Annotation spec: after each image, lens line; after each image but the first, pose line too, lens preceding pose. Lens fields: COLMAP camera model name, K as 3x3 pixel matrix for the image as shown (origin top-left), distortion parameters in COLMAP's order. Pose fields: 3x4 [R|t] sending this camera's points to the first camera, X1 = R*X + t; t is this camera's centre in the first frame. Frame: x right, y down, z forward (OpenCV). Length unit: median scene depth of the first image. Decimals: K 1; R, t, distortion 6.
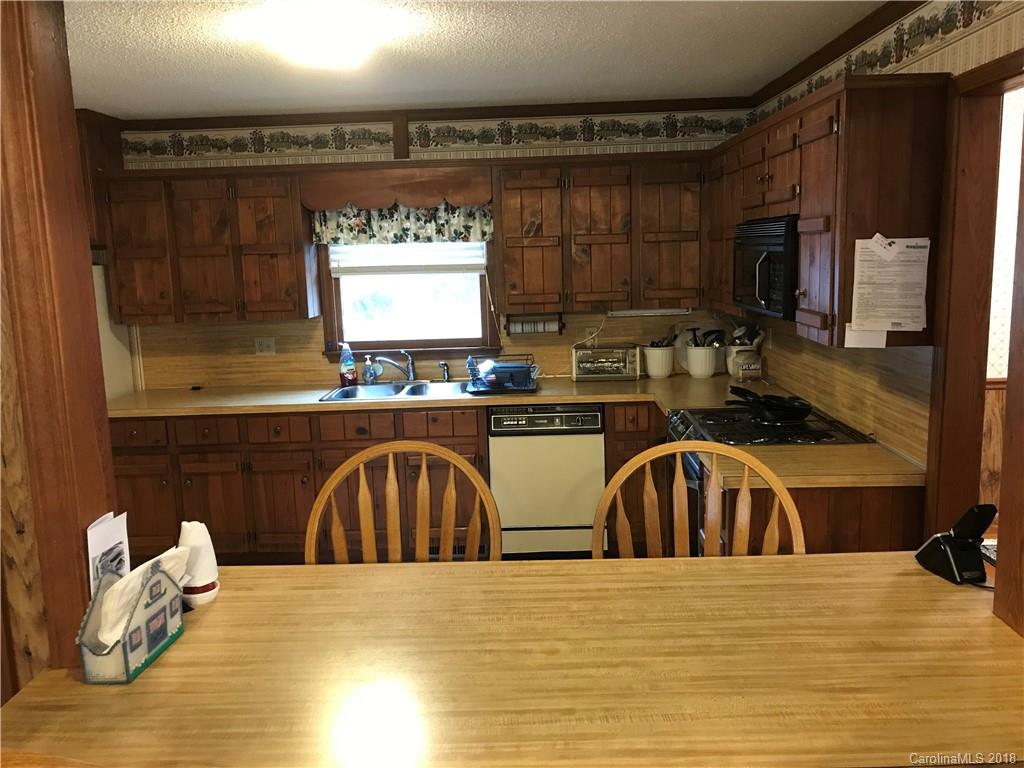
lens RADIAL K [[809.3, 0, 512.0], [0, 809.3, 384.0], [0, 0, 1]] dist [0.110620, -0.326286]
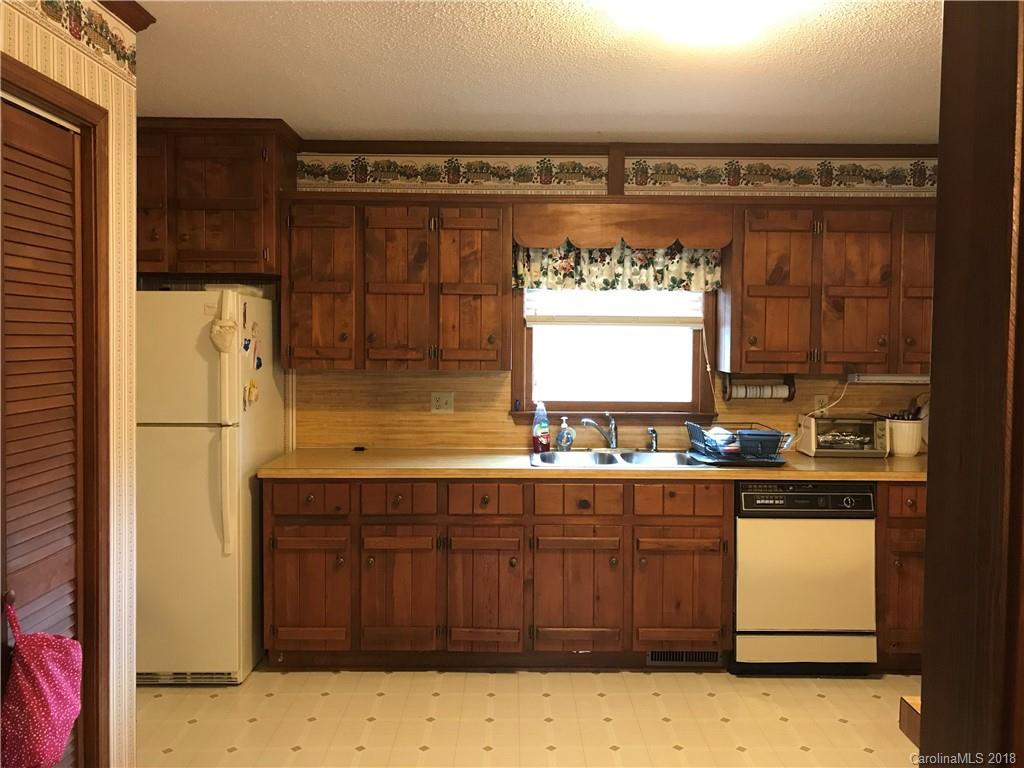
lens RADIAL K [[809.3, 0, 512.0], [0, 809.3, 384.0], [0, 0, 1]] dist [0.110620, -0.326286]
pose [[0.998965, 0.038581, 0.024087, -0.262022], [-0.035711, 0.993297, -0.109939, 0.026868], [-0.028167, 0.108965, 0.993646, 0.148346]]
